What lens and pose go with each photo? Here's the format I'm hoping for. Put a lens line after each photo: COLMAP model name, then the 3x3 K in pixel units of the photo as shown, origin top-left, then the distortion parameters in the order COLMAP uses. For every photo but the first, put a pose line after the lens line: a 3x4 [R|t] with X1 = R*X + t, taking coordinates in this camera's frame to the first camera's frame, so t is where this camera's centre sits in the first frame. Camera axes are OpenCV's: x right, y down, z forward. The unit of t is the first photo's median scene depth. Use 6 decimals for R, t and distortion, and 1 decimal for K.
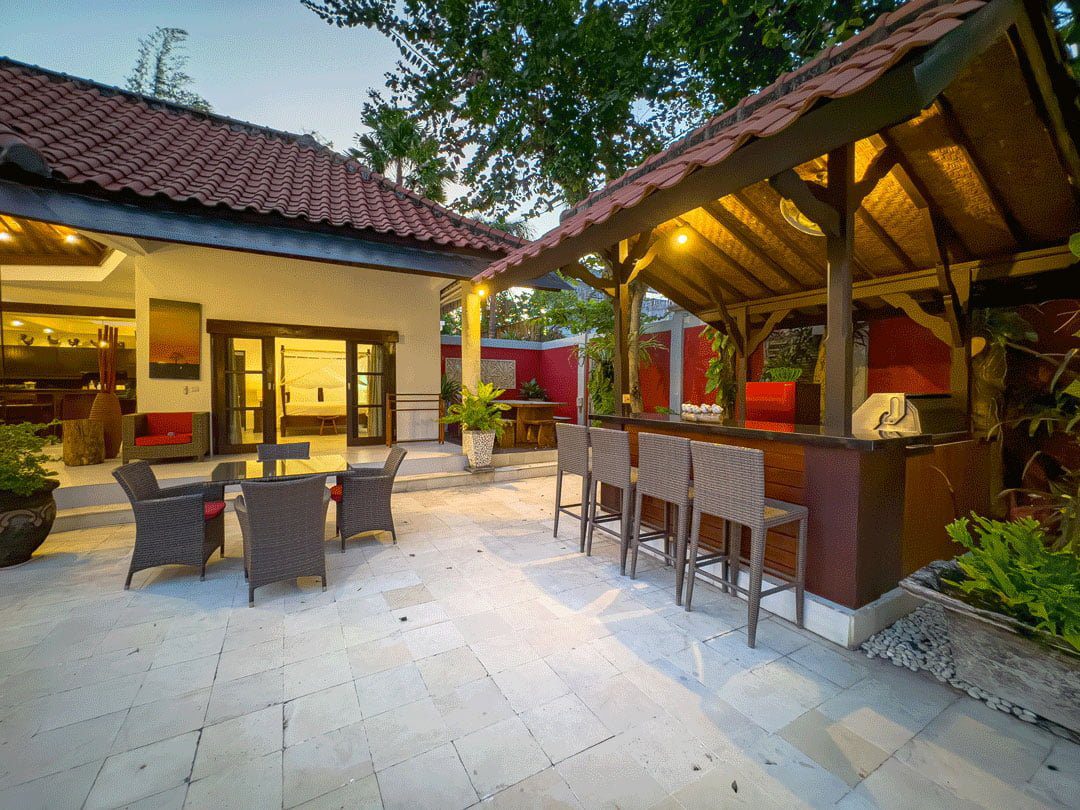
lens RADIAL K [[437.2, 0, 540.0], [0, 437.2, 405.0], [0, 0, 1]] dist [-0.000948, -0.000067]
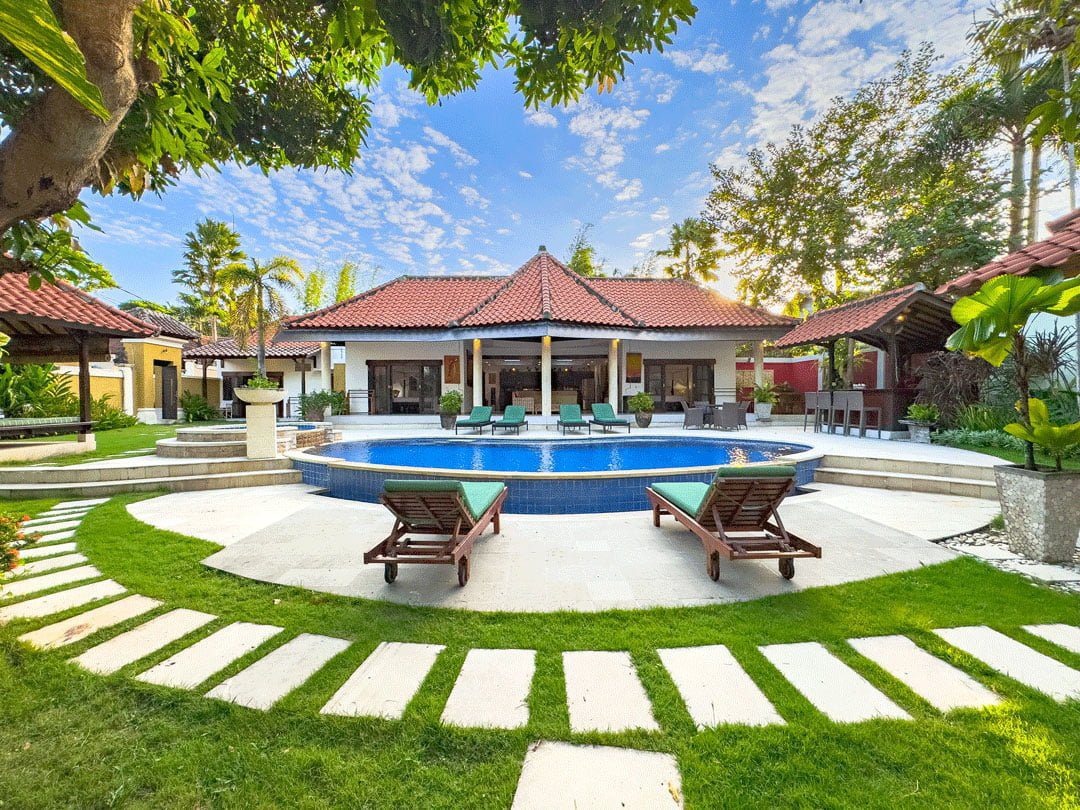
lens RADIAL K [[437.2, 0, 540.0], [0, 437.2, 405.0], [0, 0, 1]] dist [-0.000948, -0.000067]
pose [[0.878762, -0.001460, -0.477258, -0.078898], [-0.008602, 0.999784, -0.018897, 0.120589], [0.477183, 0.020712, 0.878560, -1.501965]]
